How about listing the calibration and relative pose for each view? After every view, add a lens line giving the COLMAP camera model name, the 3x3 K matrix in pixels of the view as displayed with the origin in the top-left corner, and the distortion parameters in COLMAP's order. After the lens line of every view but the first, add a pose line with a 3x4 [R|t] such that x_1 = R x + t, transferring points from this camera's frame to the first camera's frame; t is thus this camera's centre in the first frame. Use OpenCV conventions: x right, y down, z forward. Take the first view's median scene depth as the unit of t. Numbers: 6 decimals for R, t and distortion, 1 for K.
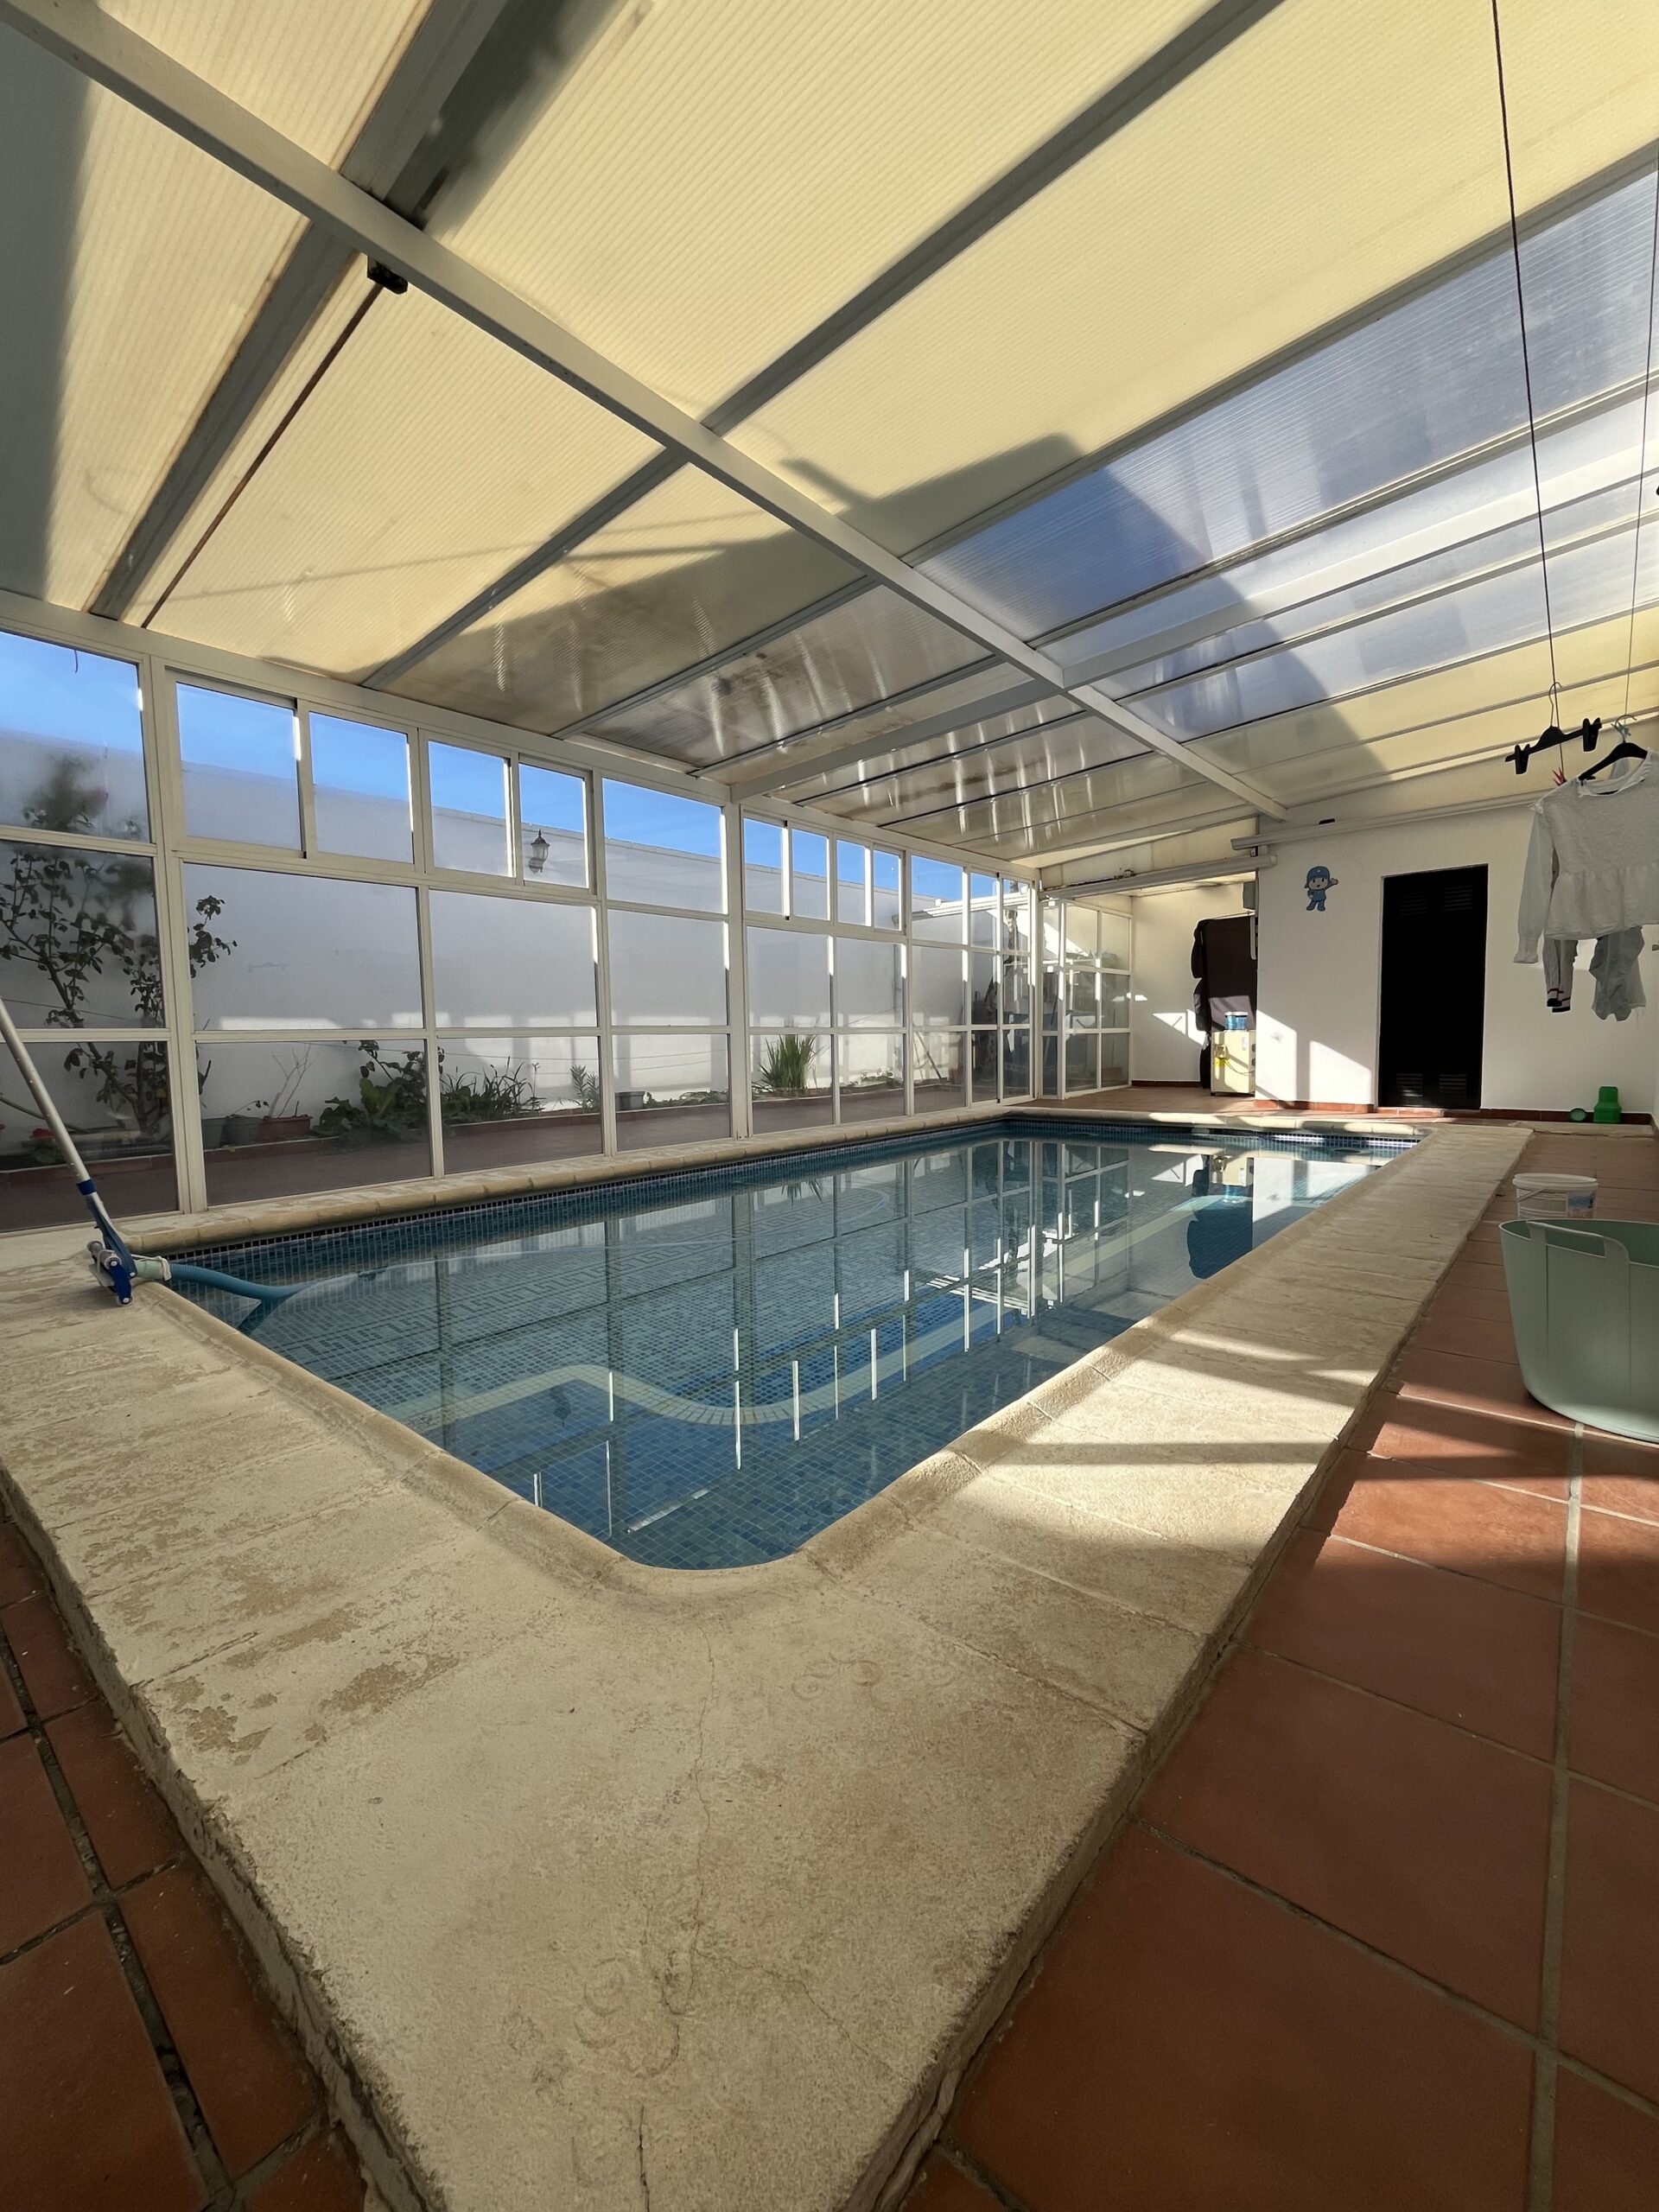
lens RADIAL K [[899.8, 0, 825.9], [0, 899.8, 1103.7], [0, 0, 1]] dist [-0.004103, 0.000518]
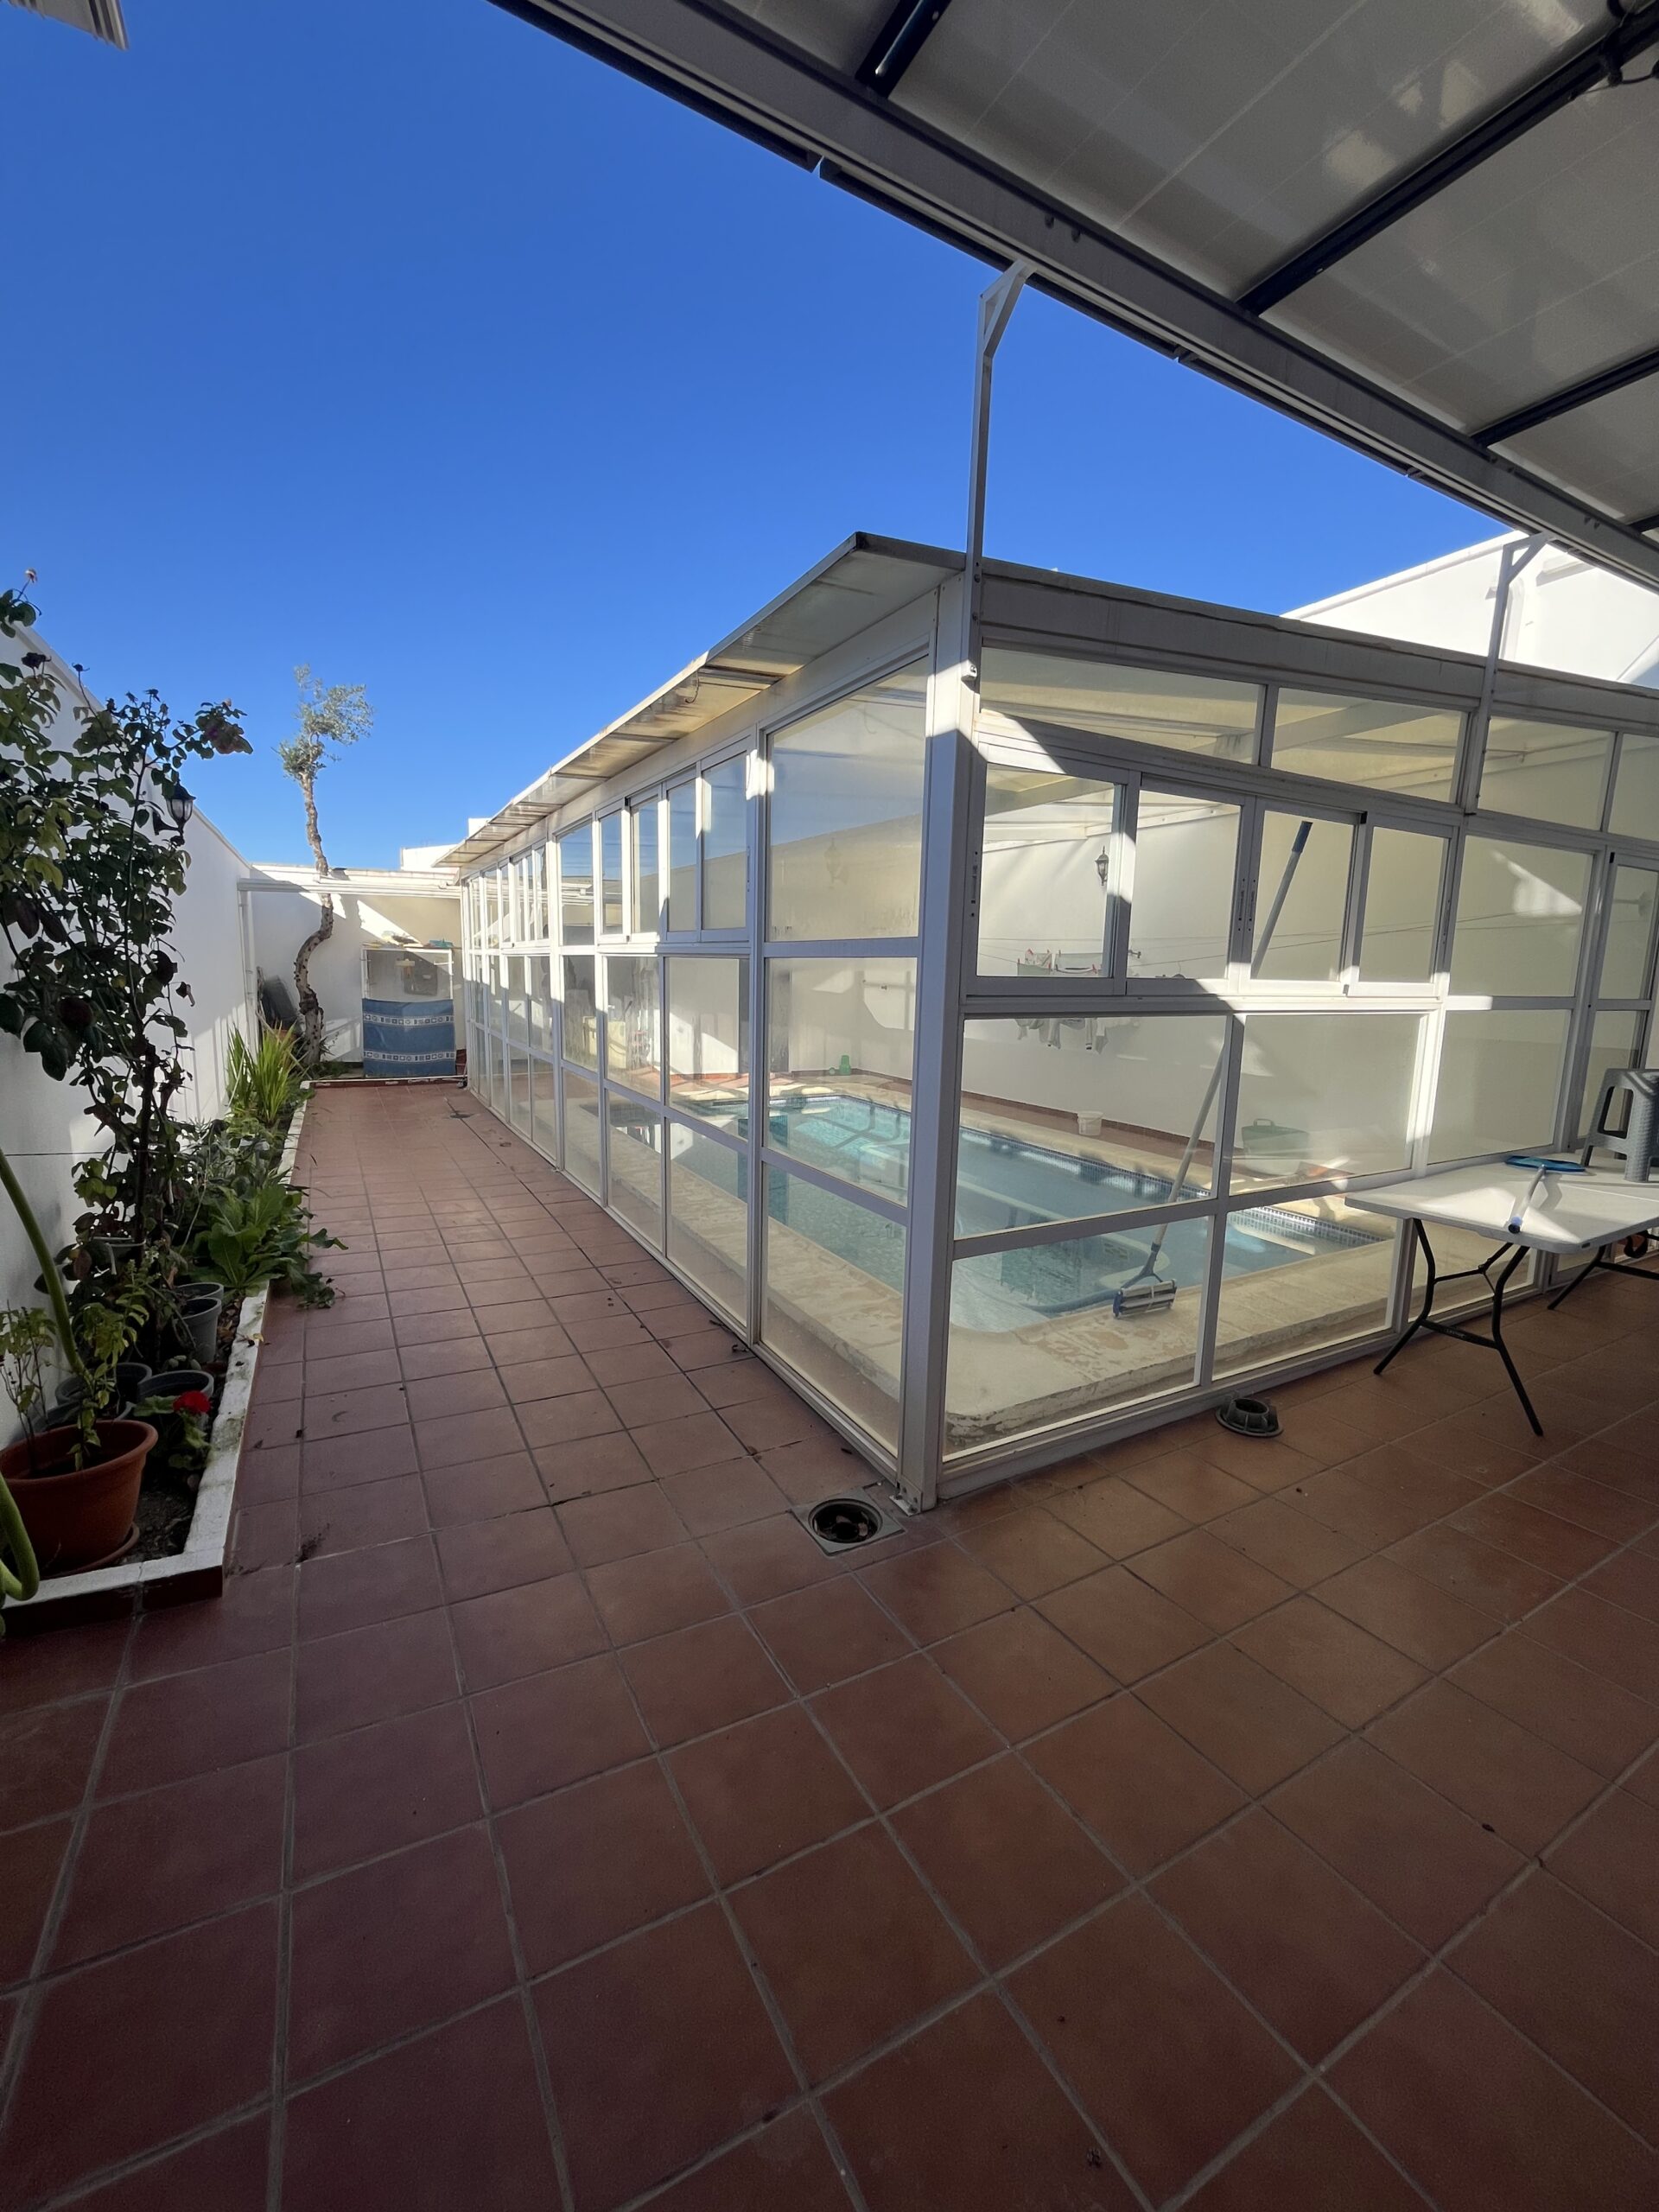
lens RADIAL K [[899.8, 0, 824.3], [0, 899.8, 1100.6], [0, 0, 1]] dist [-0.004103, 0.000518]
pose [[0.344219, -0.119058, 0.931310, -2.057587], [0.045199, 0.992879, 0.110223, -0.300673], [-0.937801, 0.004153, 0.347149, 0.838403]]
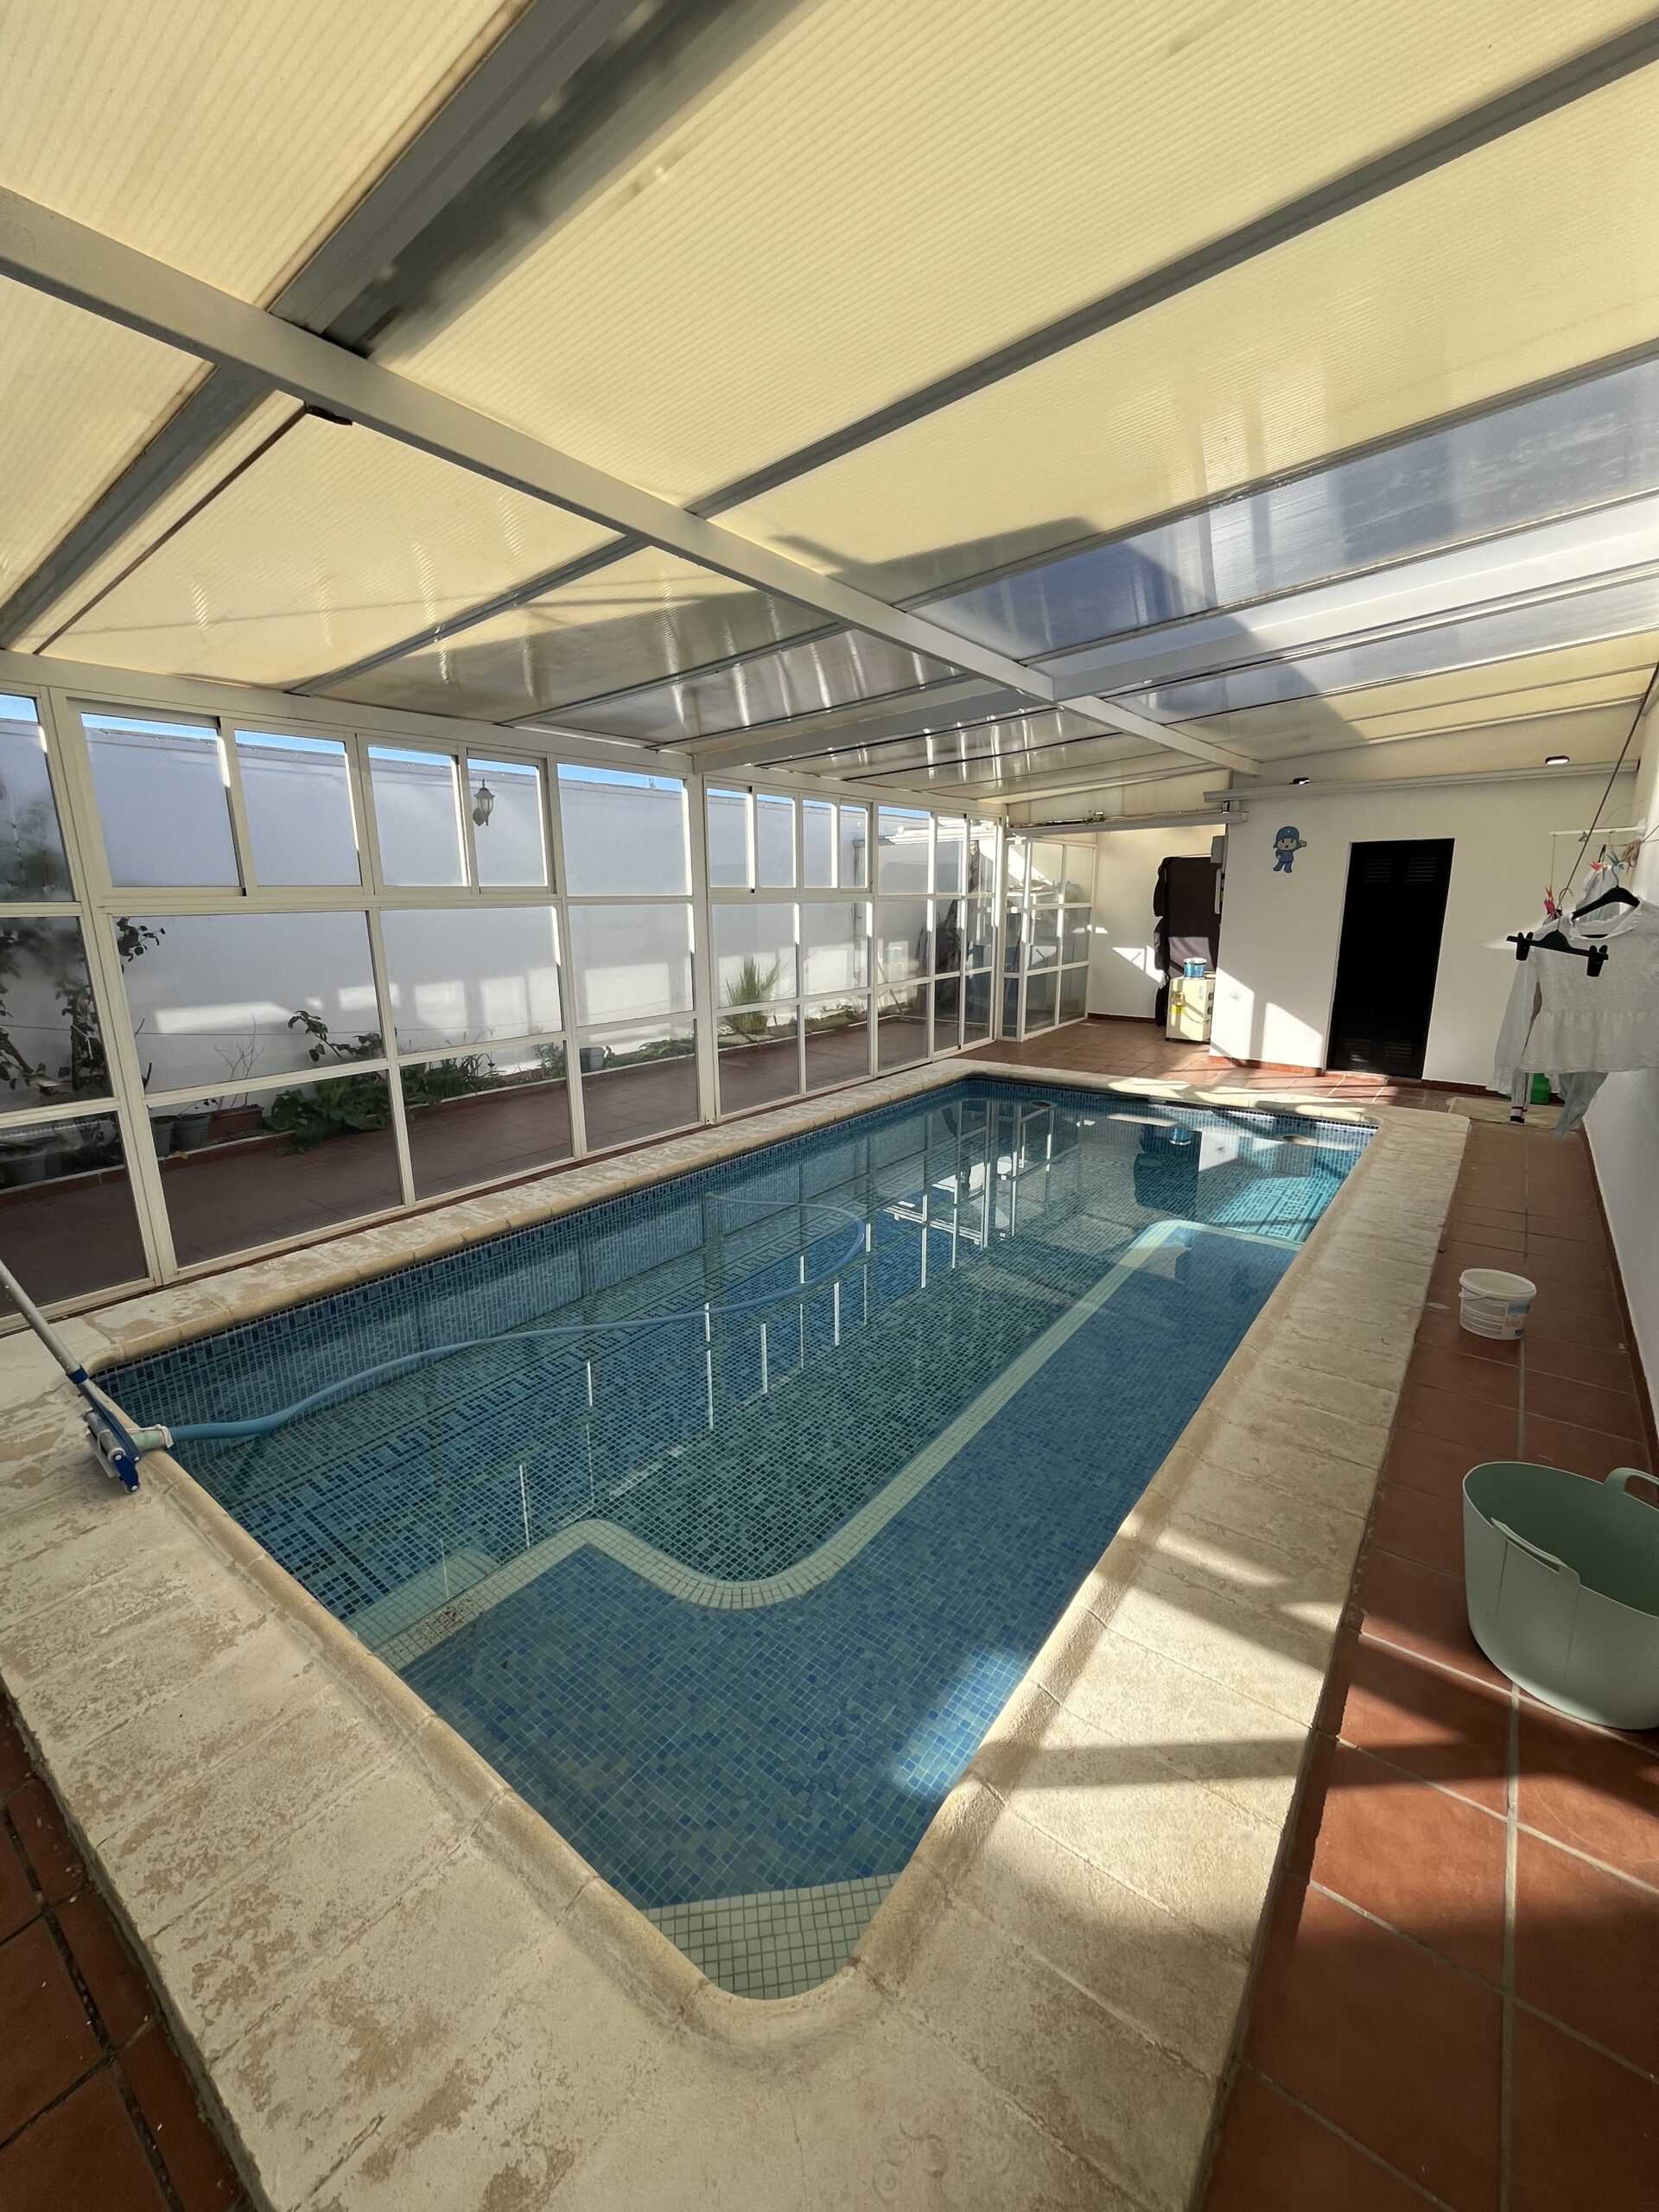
lens RADIAL K [[899.8, 0, 825.3], [0, 899.8, 1102.6], [0, 0, 1]] dist [-0.004103, 0.000518]
pose [[0.998286, -0.005556, 0.058254, -0.052331], [-0.003334, 0.988465, 0.151410, -0.297980], [-0.058423, -0.151345, 0.986753, 0.023697]]
